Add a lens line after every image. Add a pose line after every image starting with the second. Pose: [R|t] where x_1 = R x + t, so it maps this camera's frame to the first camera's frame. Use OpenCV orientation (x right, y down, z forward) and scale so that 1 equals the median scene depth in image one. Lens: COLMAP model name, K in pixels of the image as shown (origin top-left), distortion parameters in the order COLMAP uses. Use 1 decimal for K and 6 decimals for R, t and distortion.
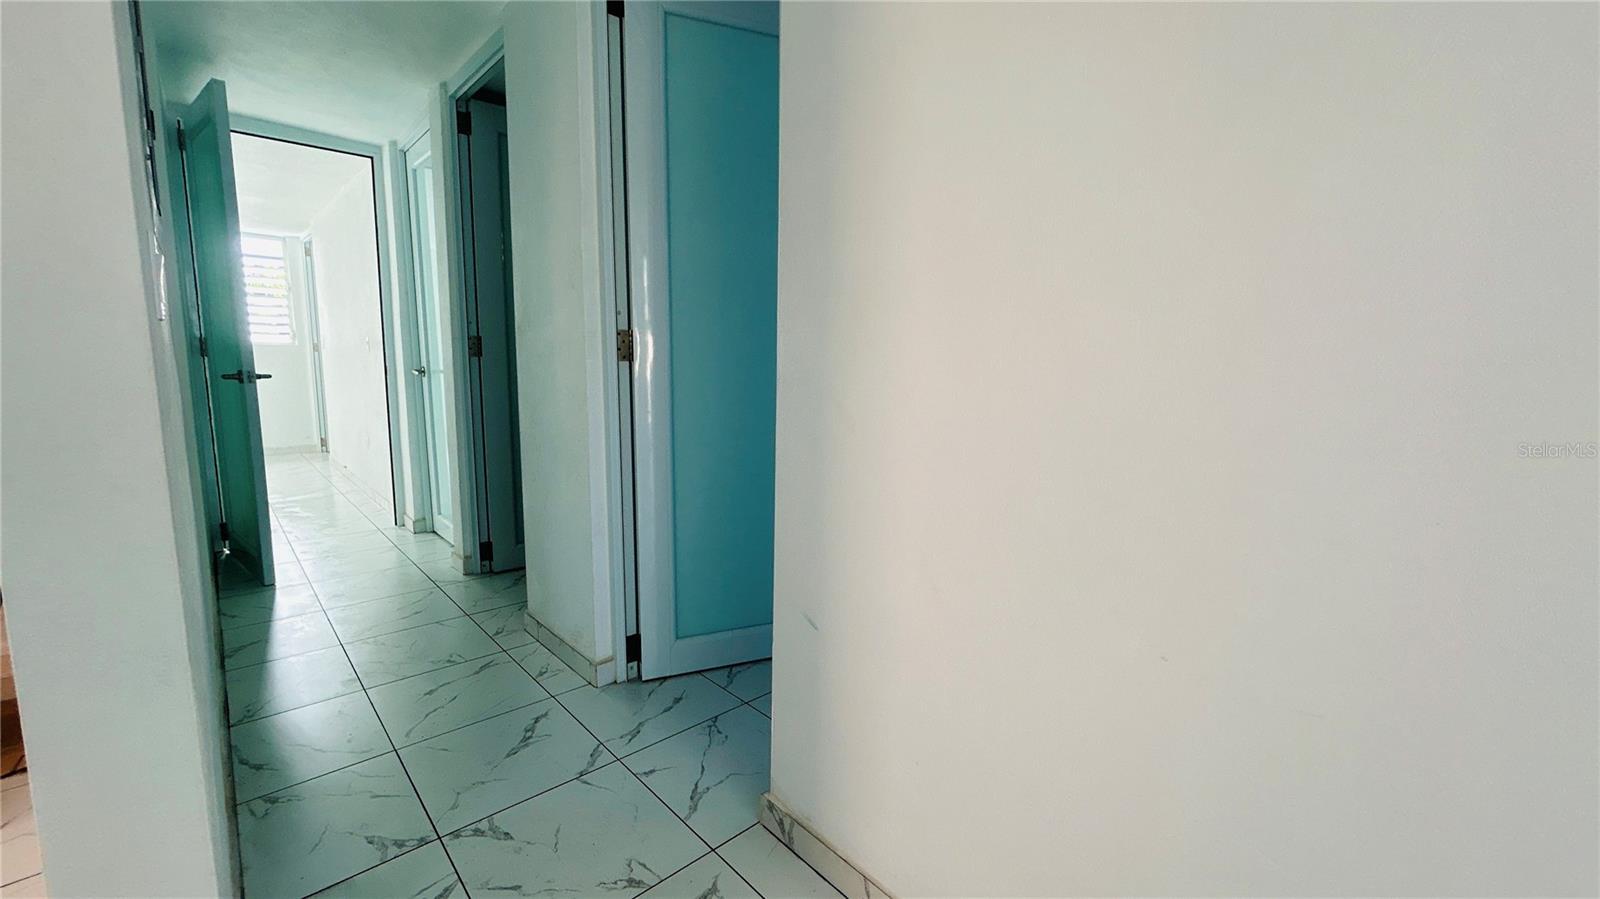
lens RADIAL K [[649.9, 0, 795.2], [0, 649.9, 449.7], [0, 0, 1]] dist [-0.000066, 0.001127]
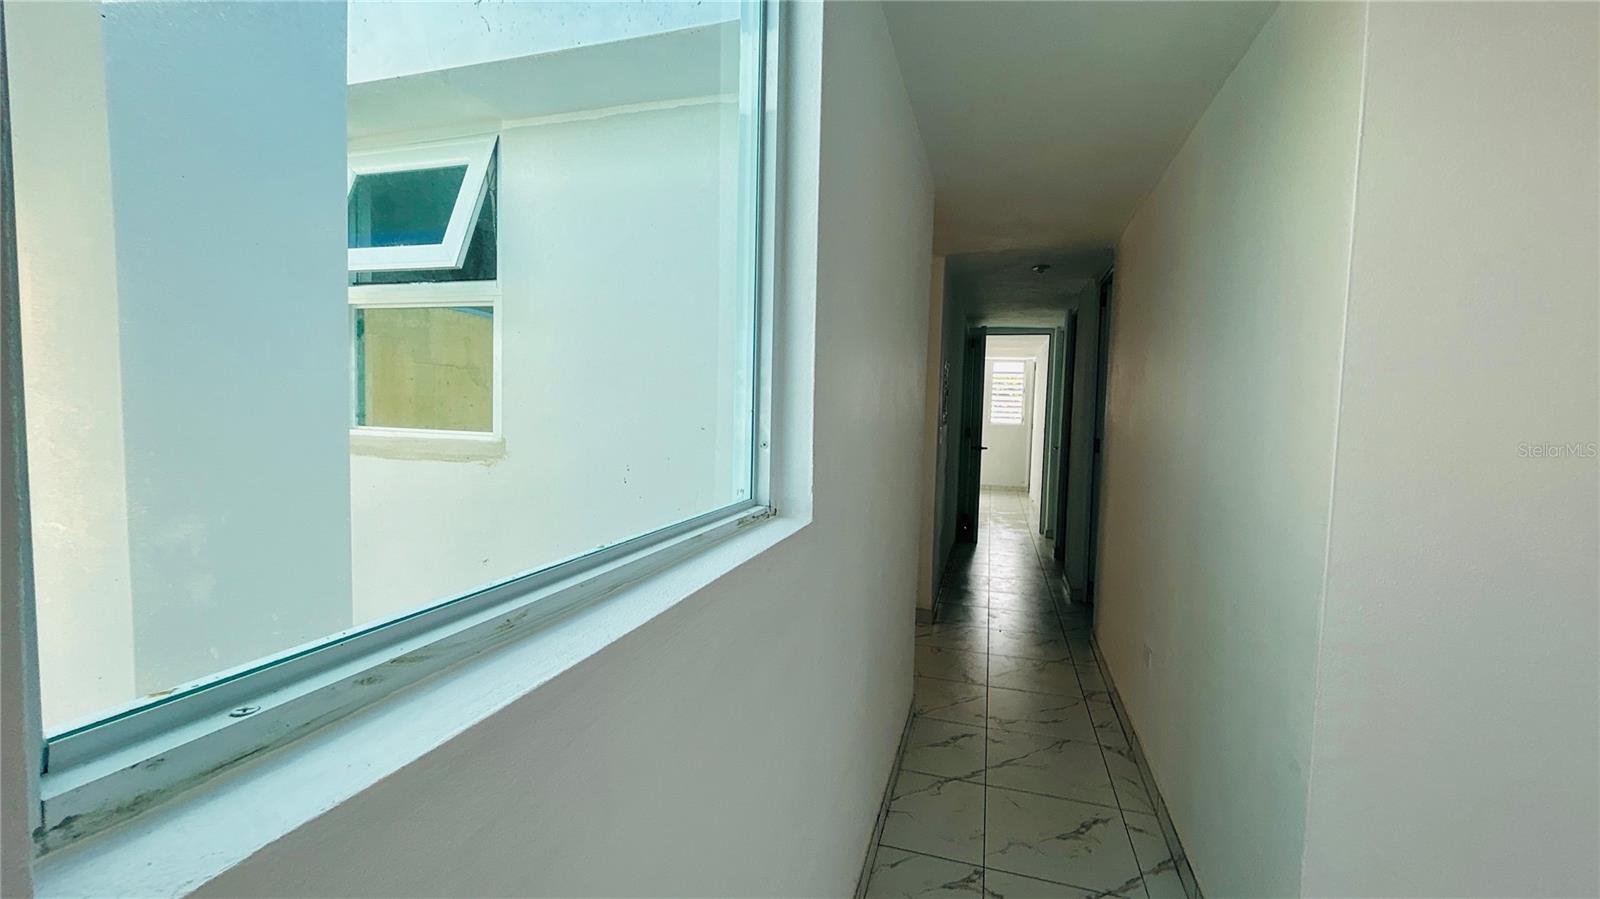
lens RADIAL K [[649.9, 0, 804.5], [0, 649.9, 450.1], [0, 0, 1]] dist [-0.000066, 0.001127]
pose [[0.522788, 0.051463, -0.850908, 0.338276], [-0.136635, 0.990329, -0.024052, 0.014411], [0.841441, 0.128838, 0.524764, -0.308558]]
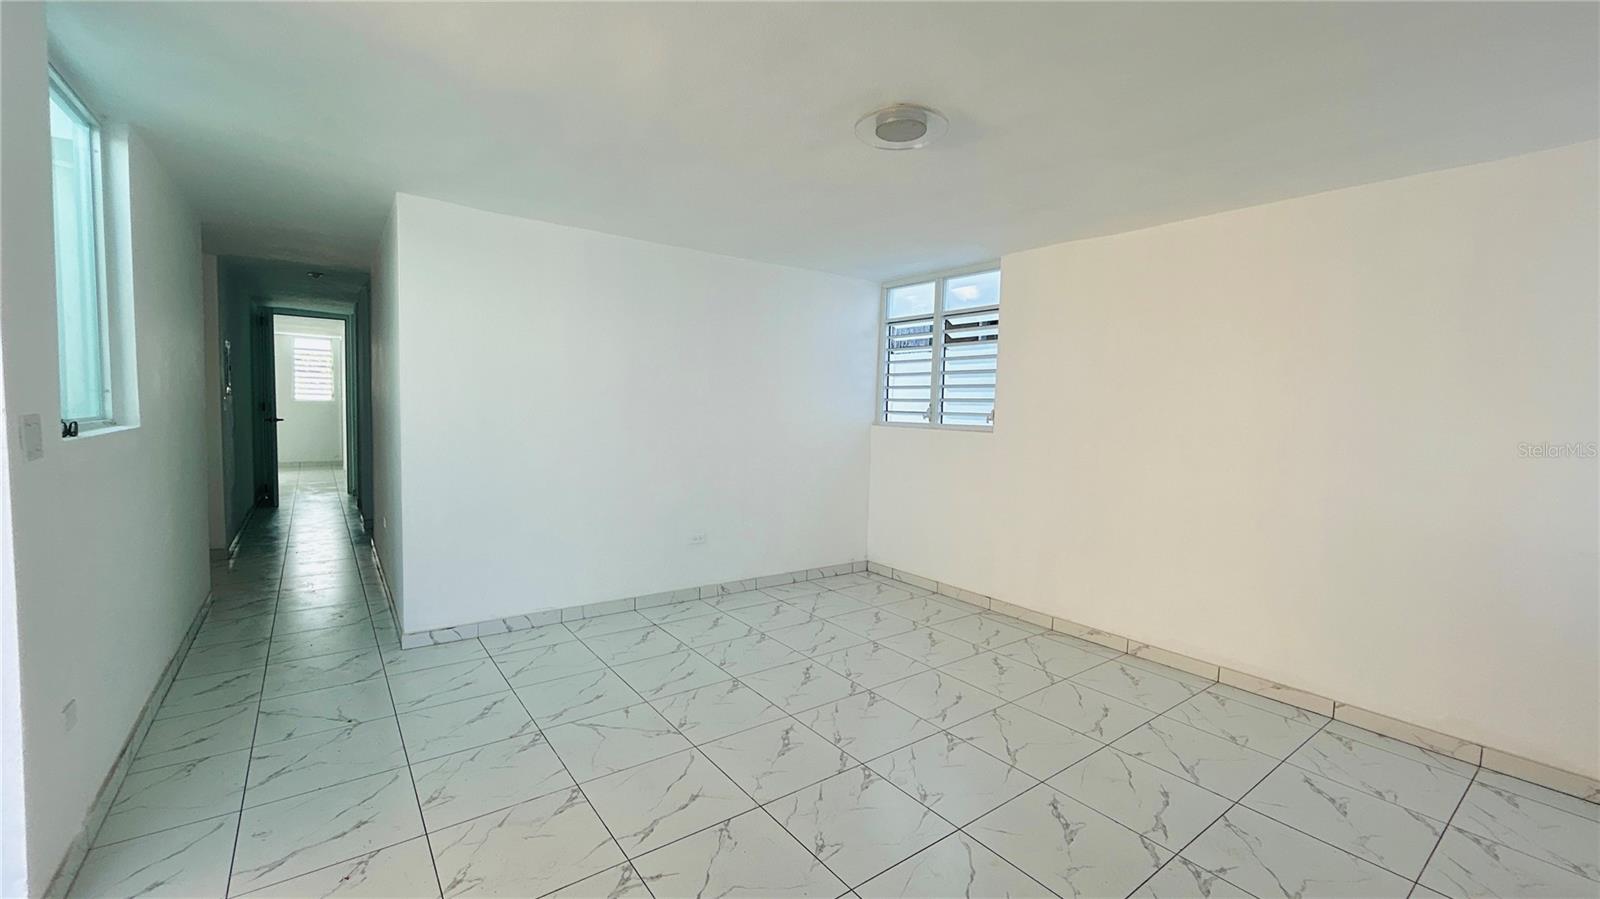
lens RADIAL K [[649.9, 0, 803.5], [0, 649.9, 445.2], [0, 0, 1]] dist [-0.000066, 0.001127]
pose [[0.995425, 0.013040, -0.094651, 0.614965], [-0.020670, 0.996574, -0.080080, 0.062118], [0.093282, 0.081670, 0.992284, -0.554283]]
